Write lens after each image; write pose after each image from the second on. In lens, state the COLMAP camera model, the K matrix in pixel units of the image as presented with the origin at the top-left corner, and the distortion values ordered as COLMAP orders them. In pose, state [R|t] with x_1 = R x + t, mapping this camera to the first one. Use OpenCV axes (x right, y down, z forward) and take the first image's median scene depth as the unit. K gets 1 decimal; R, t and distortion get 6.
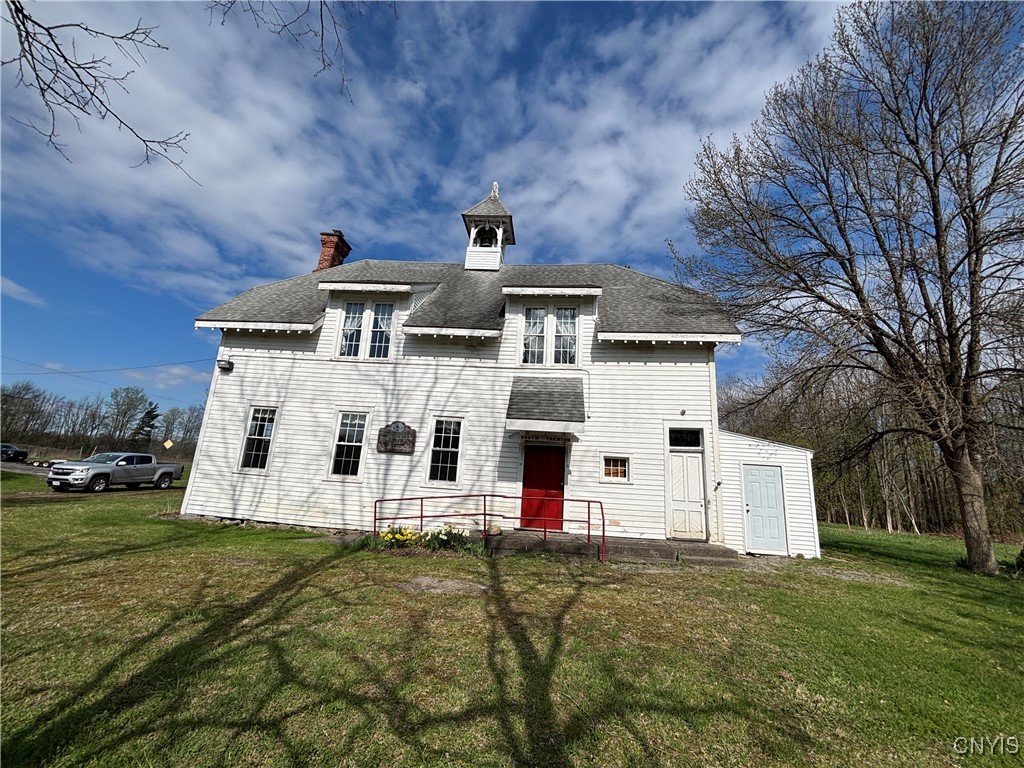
lens RADIAL K [[411.4, 0, 510.6], [0, 411.4, 387.1], [0, 0, 1]] dist [-0.002243, -0.000302]
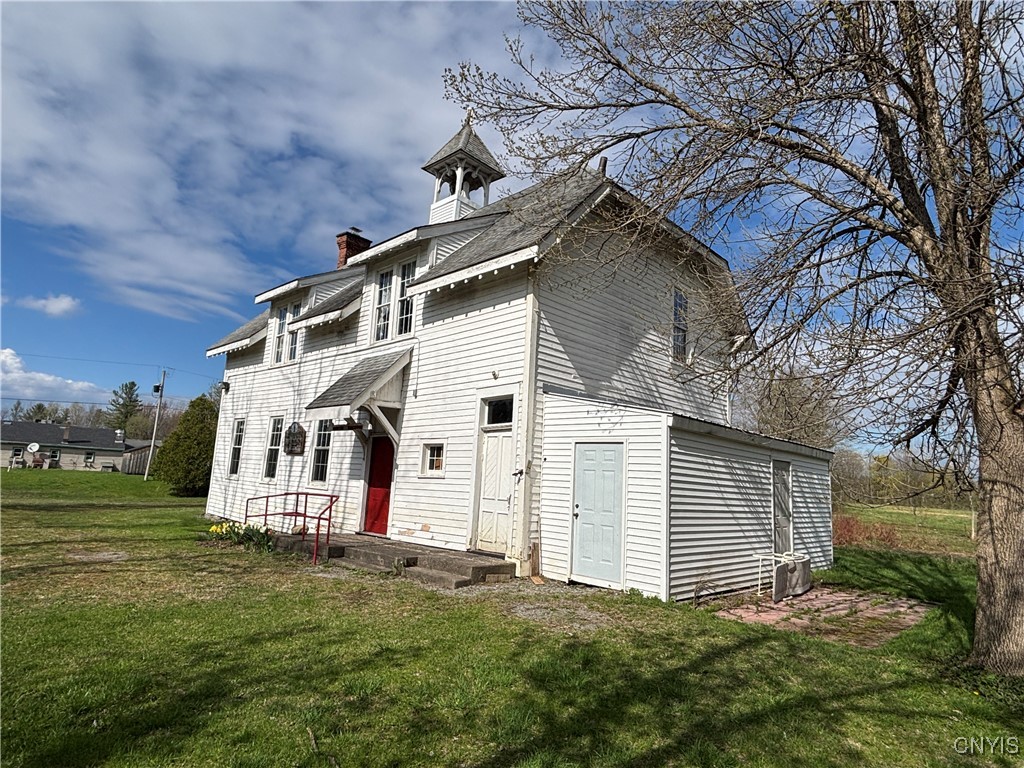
lens RADIAL K [[583.5, 0, 514.2], [0, 583.5, 386.1], [0, 0, 1]] dist [0.002850, 0.000884]
pose [[0.782402, -0.122013, -0.610705, 1.046879], [0.132323, 0.990799, -0.028427, 0.112846], [0.608554, -0.058569, 0.791348, 0.233105]]
